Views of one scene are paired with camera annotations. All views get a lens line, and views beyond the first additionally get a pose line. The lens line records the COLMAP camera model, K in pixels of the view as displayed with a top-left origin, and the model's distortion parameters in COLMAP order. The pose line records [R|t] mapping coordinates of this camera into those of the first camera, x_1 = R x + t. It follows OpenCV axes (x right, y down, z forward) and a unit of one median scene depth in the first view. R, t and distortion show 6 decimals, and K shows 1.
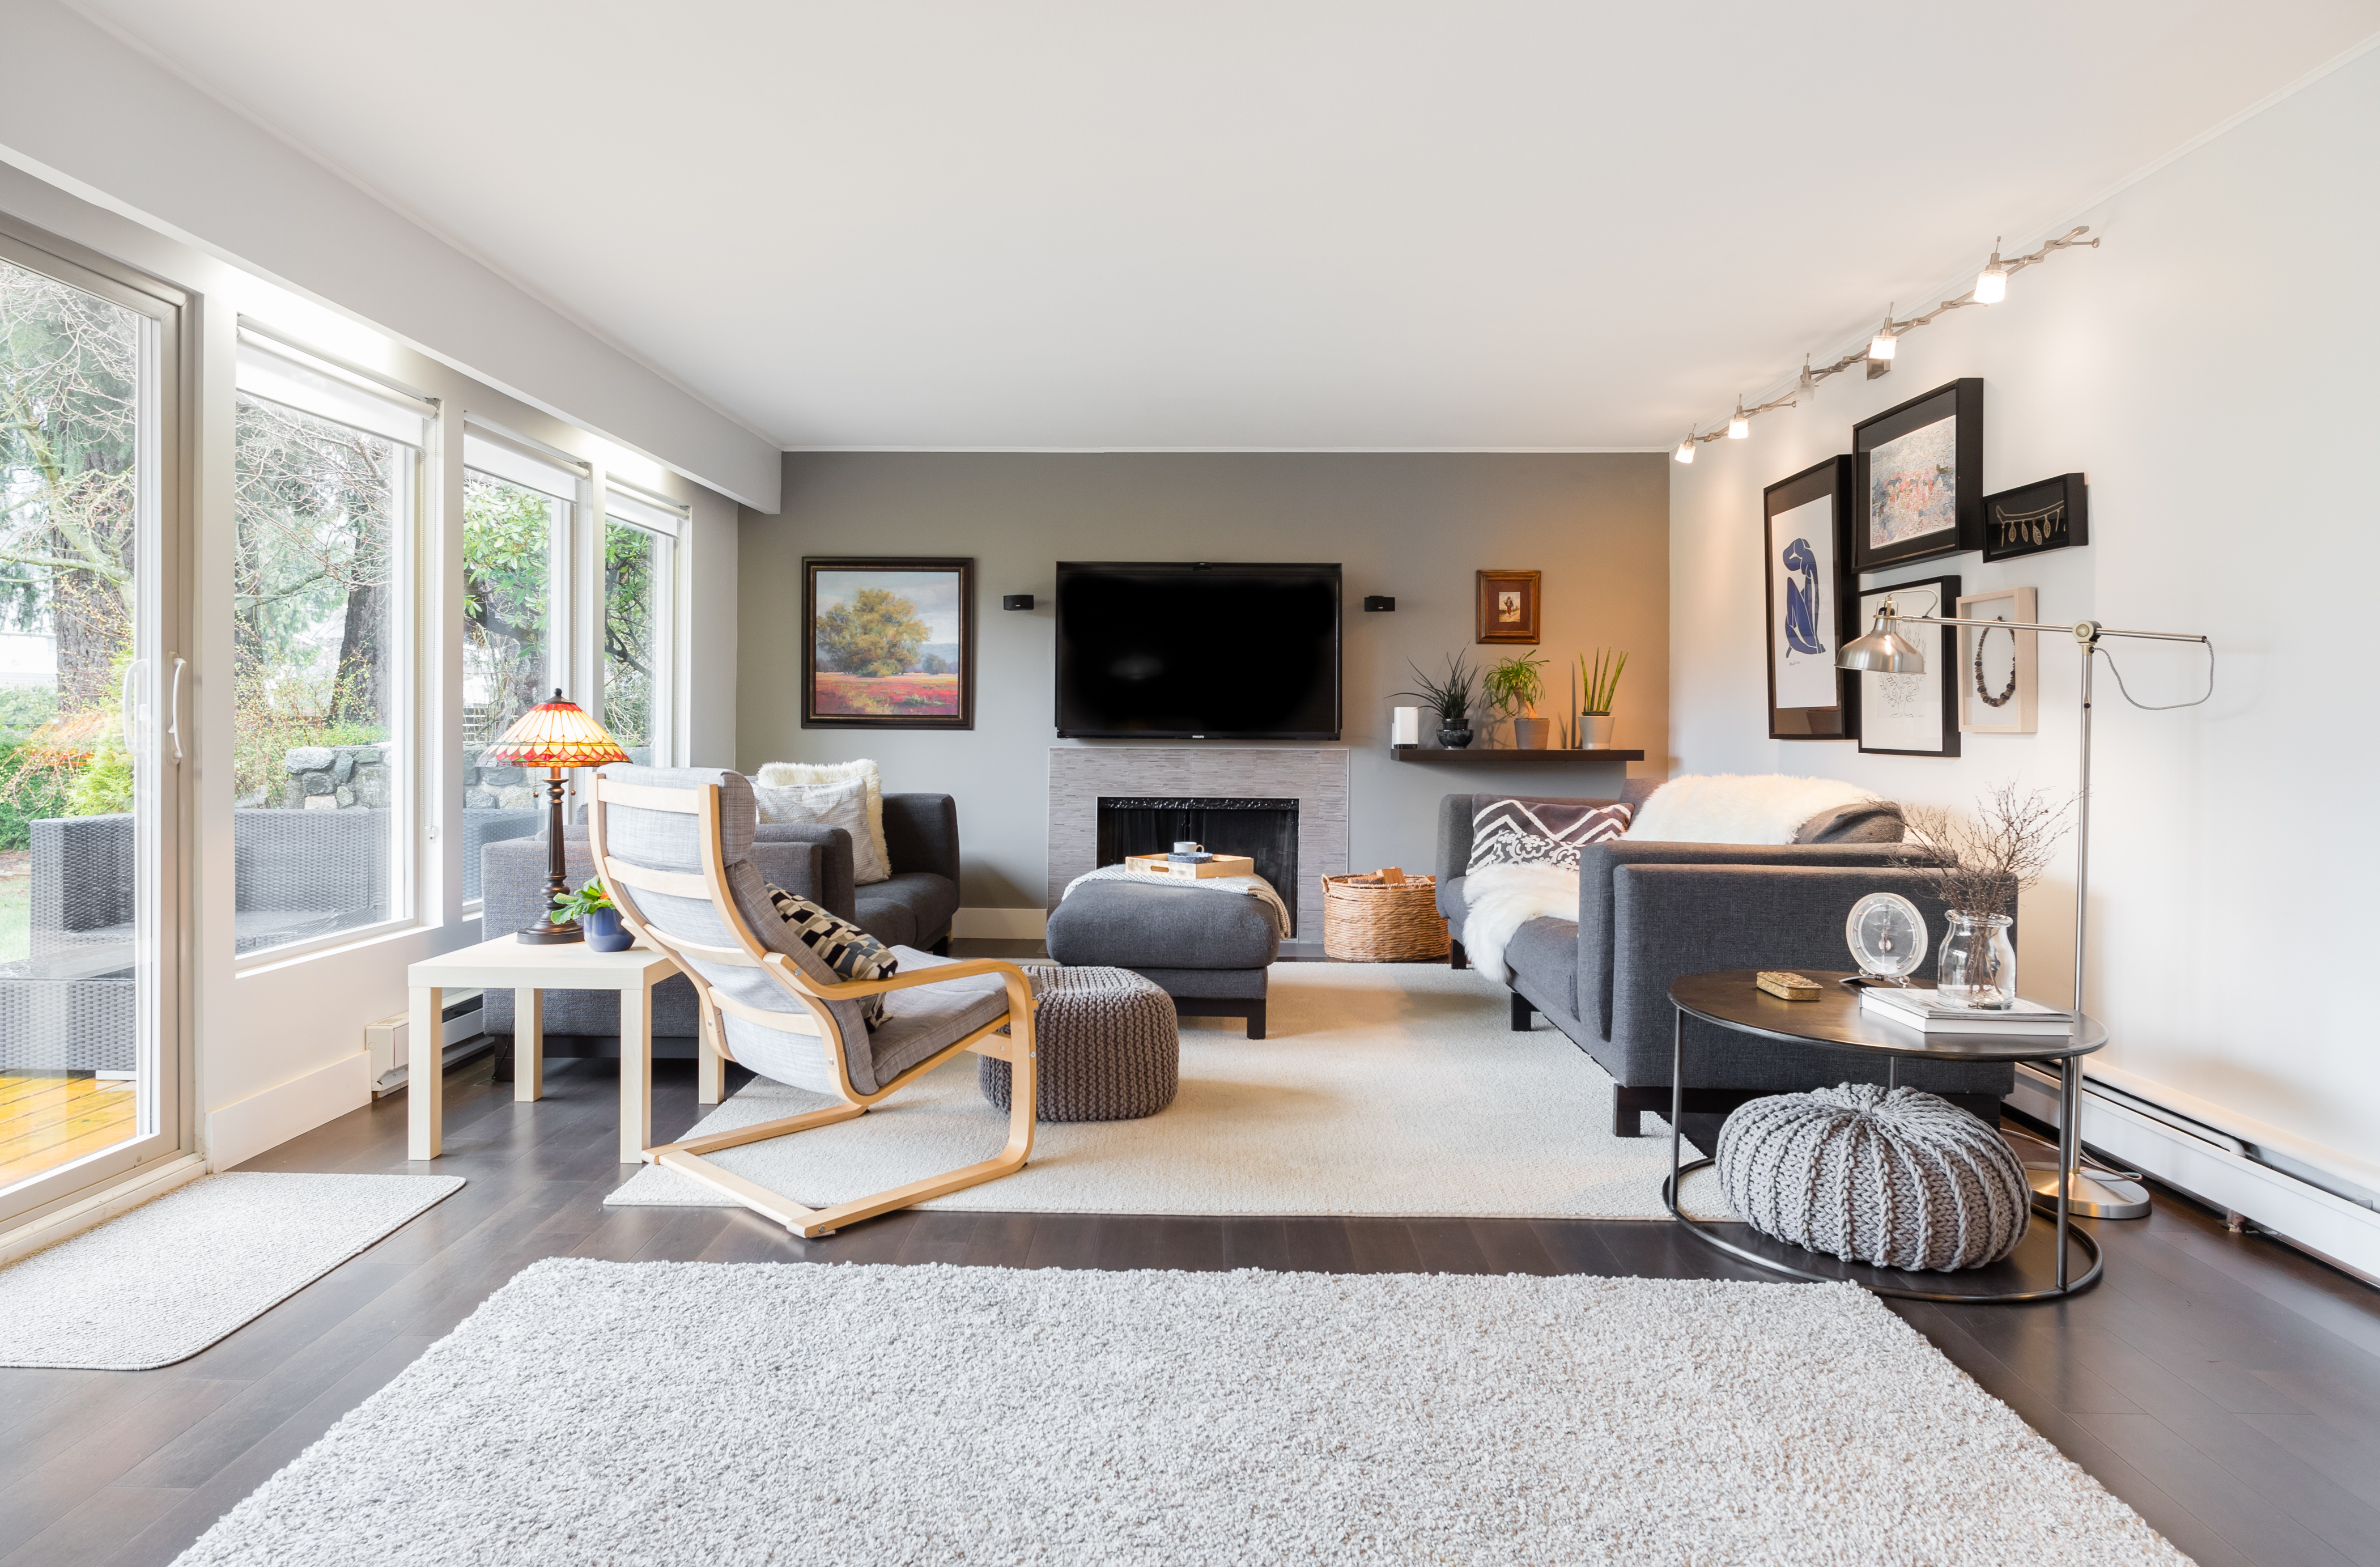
lens RADIAL K [[1365.1, 0, 1143.6], [0, 1365.1, 731.0], [0, 0, 1]] dist [-0.005617, 0.000981]
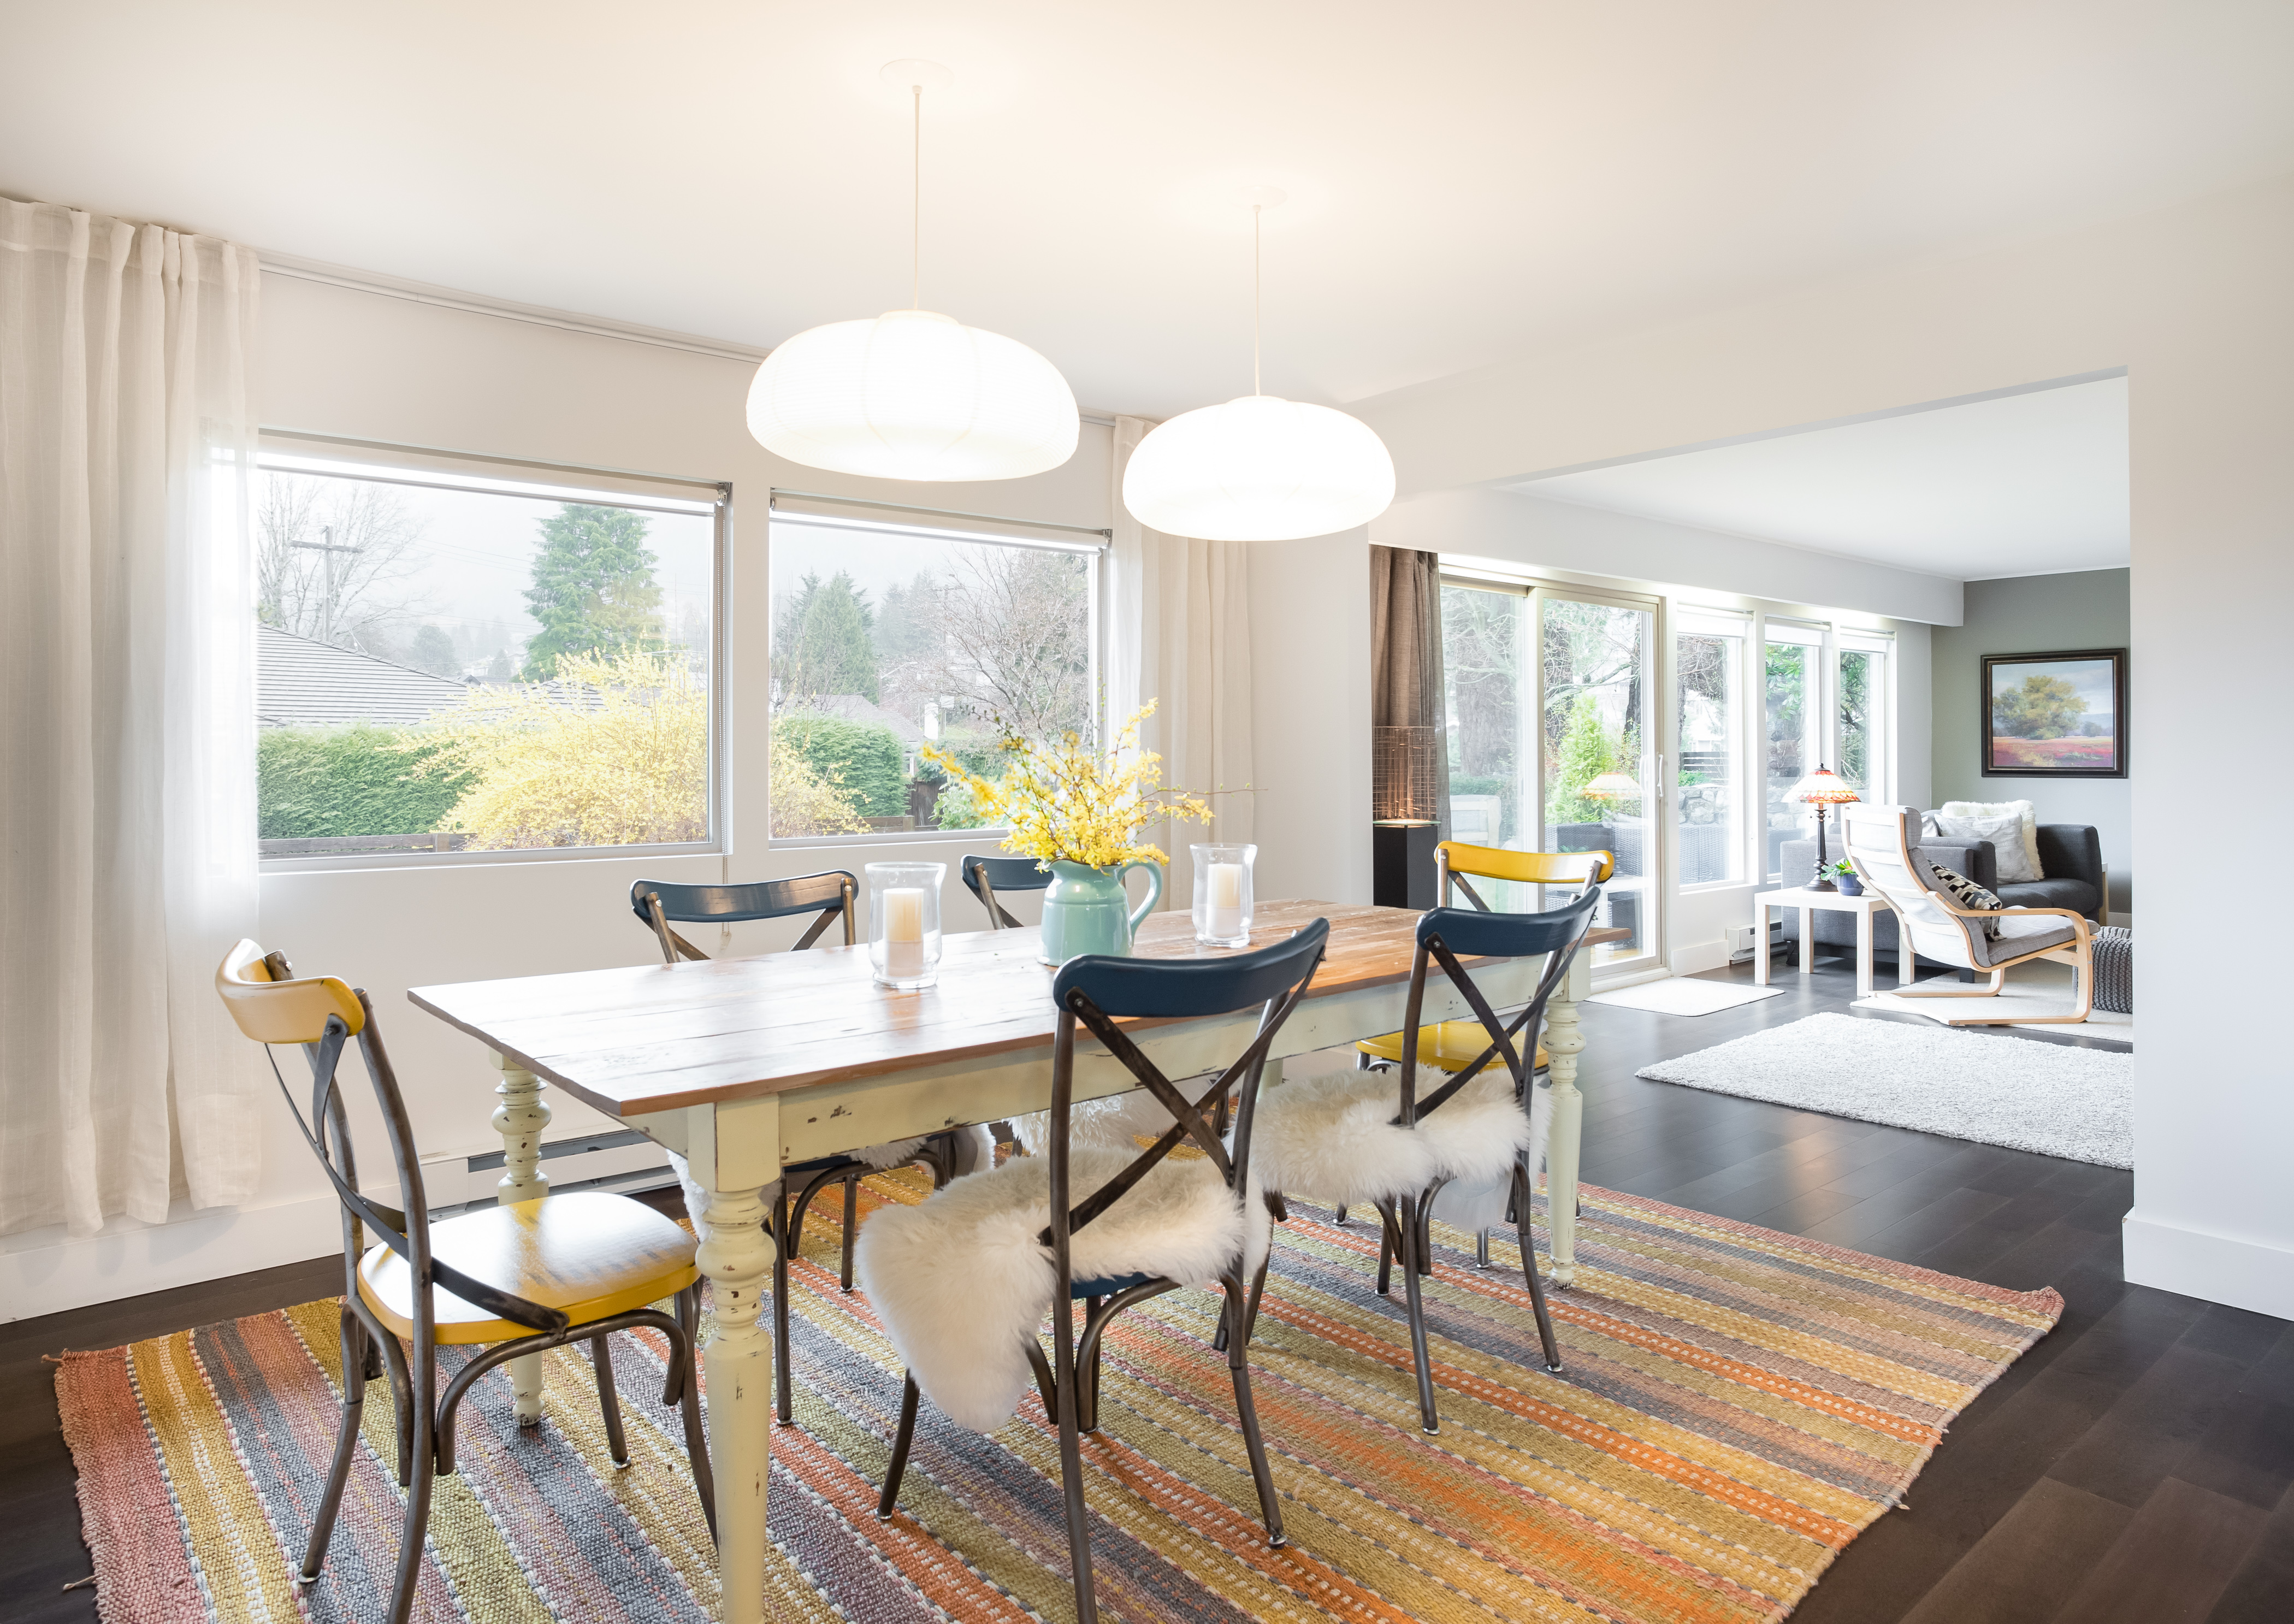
lens RADIAL K [[1279.3, 0, 1231.1], [0, 1279.3, 758.3], [0, 0, 1]] dist [-0.005024, 0.004245]
pose [[0.690400, -0.010722, -0.723348, 0.211837], [0.006118, 0.999941, -0.008982, -0.017943], [0.723402, 0.001776, 0.690425, -0.593377]]
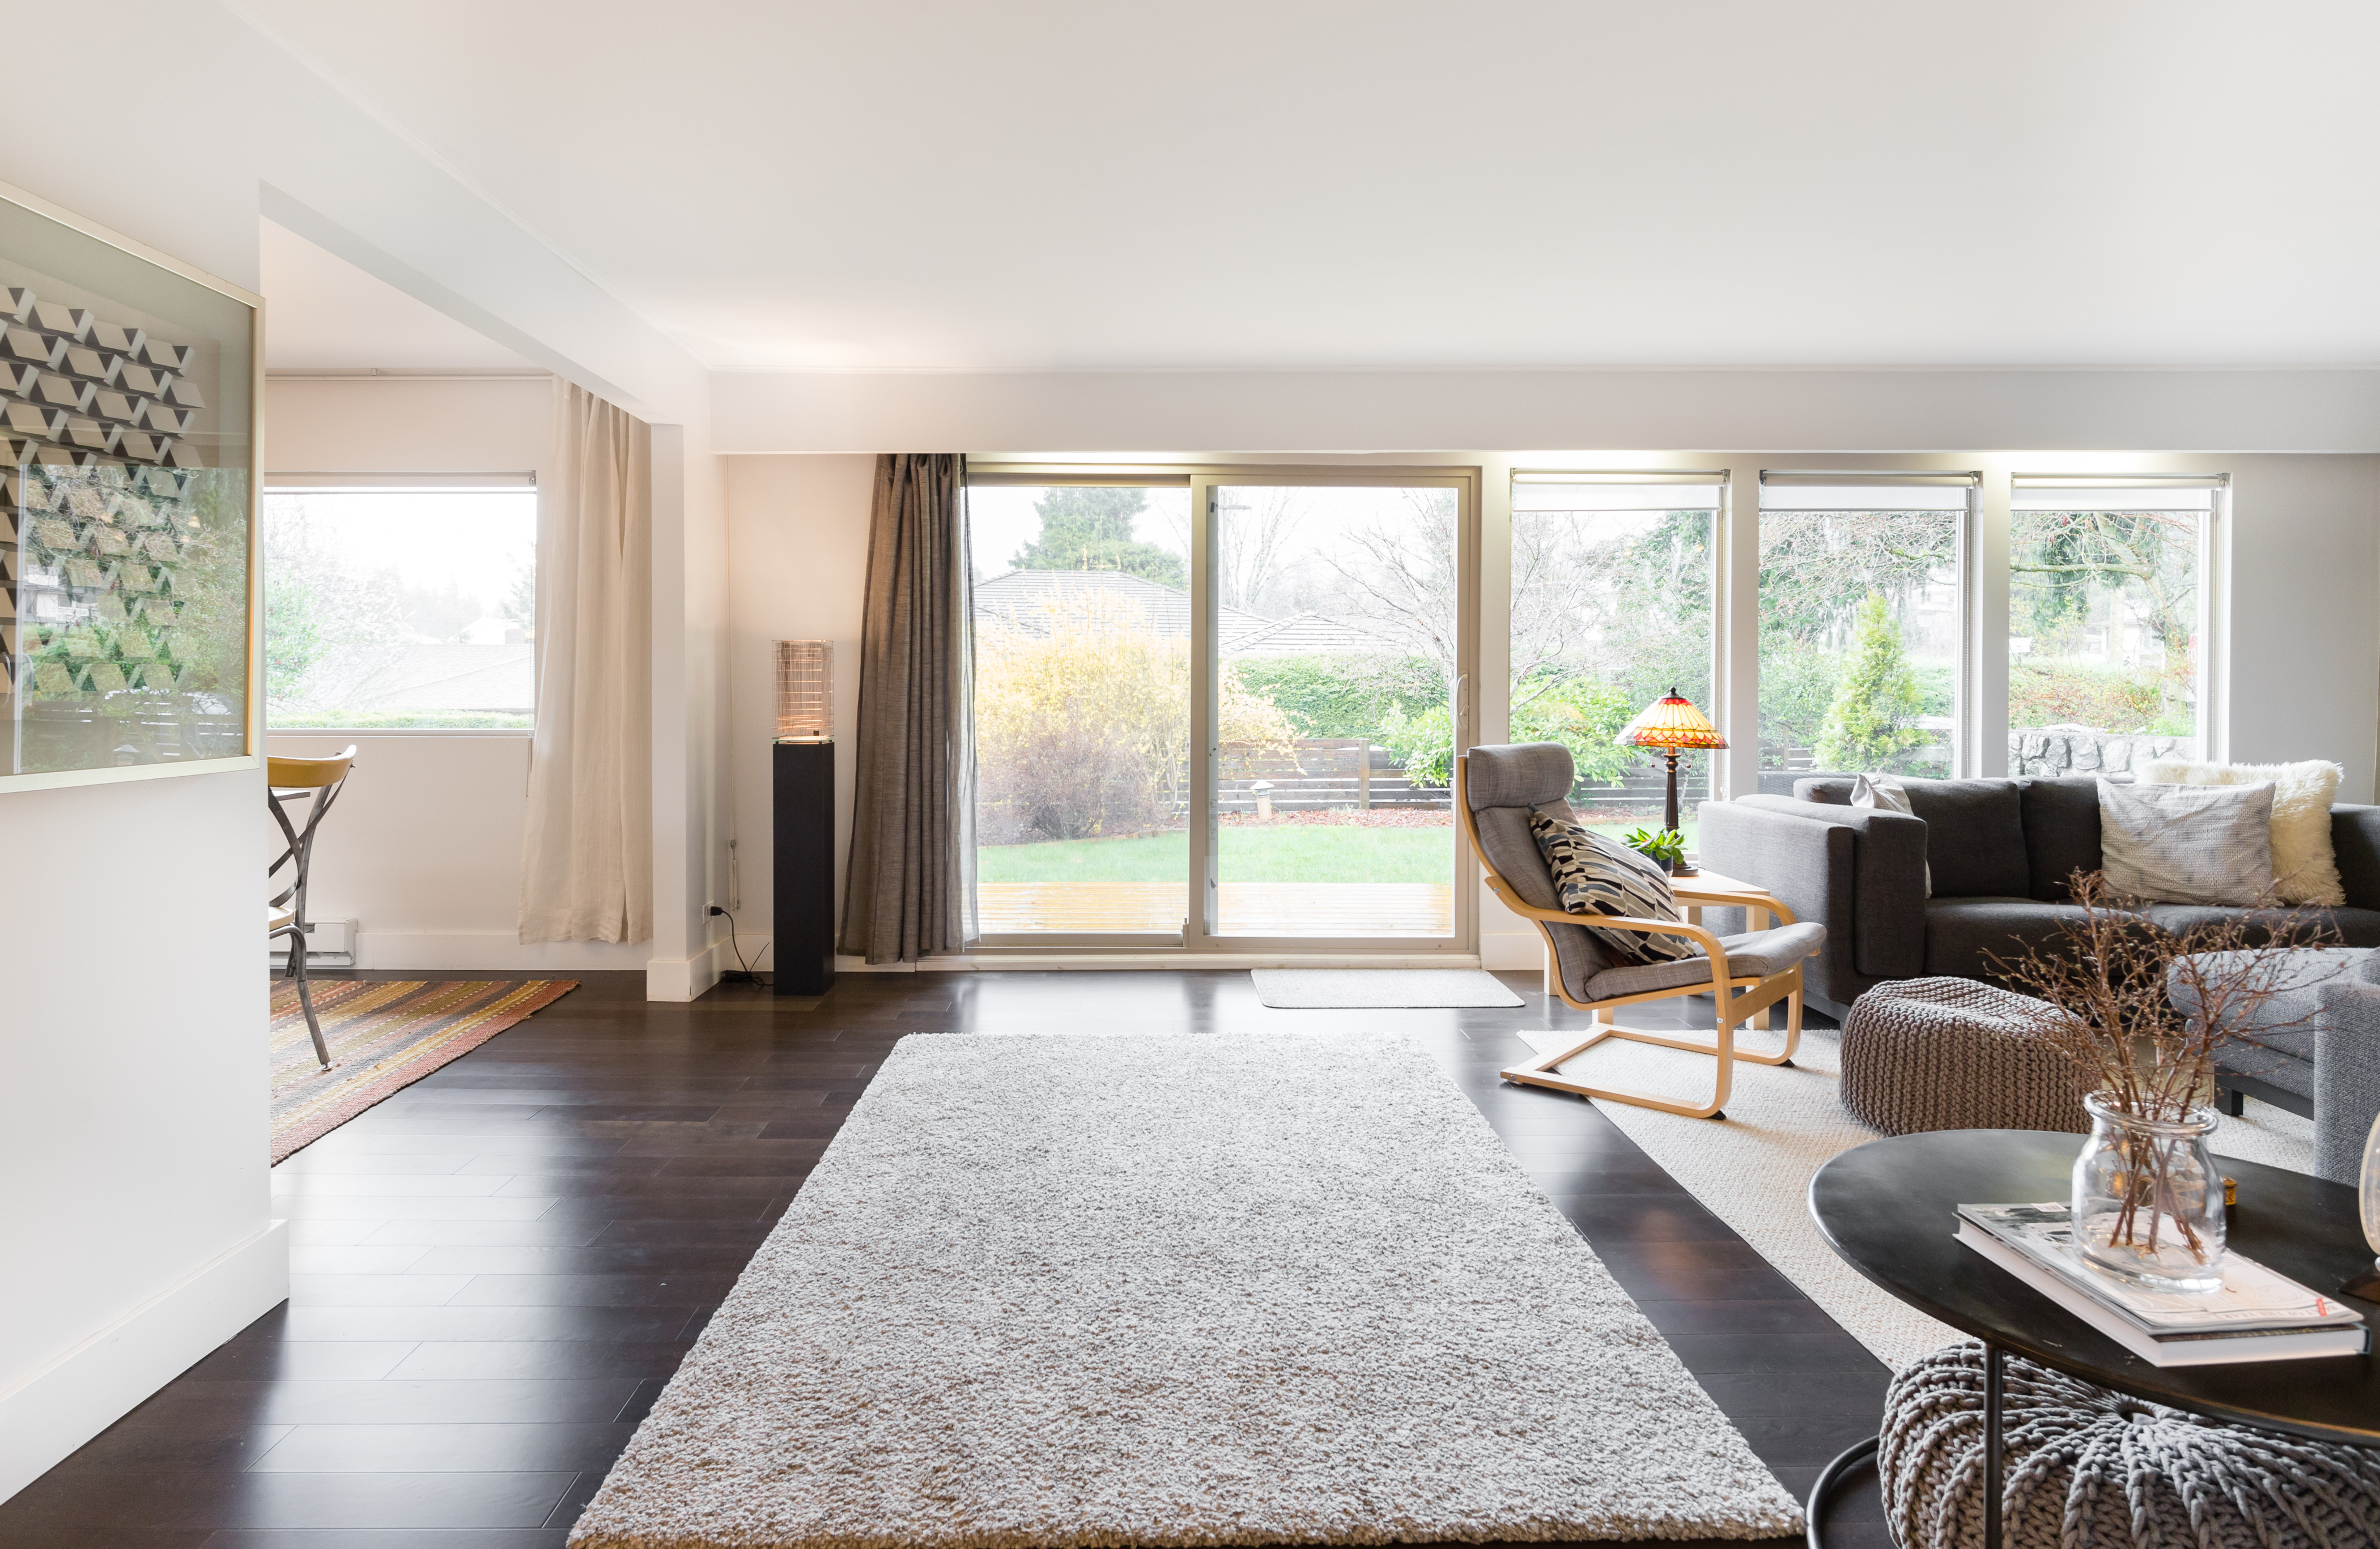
lens RADIAL K [[1287.9, 0, 1178.4], [0, 1287.9, 697.7], [0, 0, 1]] dist [-0.005057, 0.000208]
pose [[0.077692, 0.003526, -0.996971, 0.531975], [-0.008670, 0.999958, 0.002861, -0.014050], [0.996940, 0.008421, 0.077719, 0.275073]]
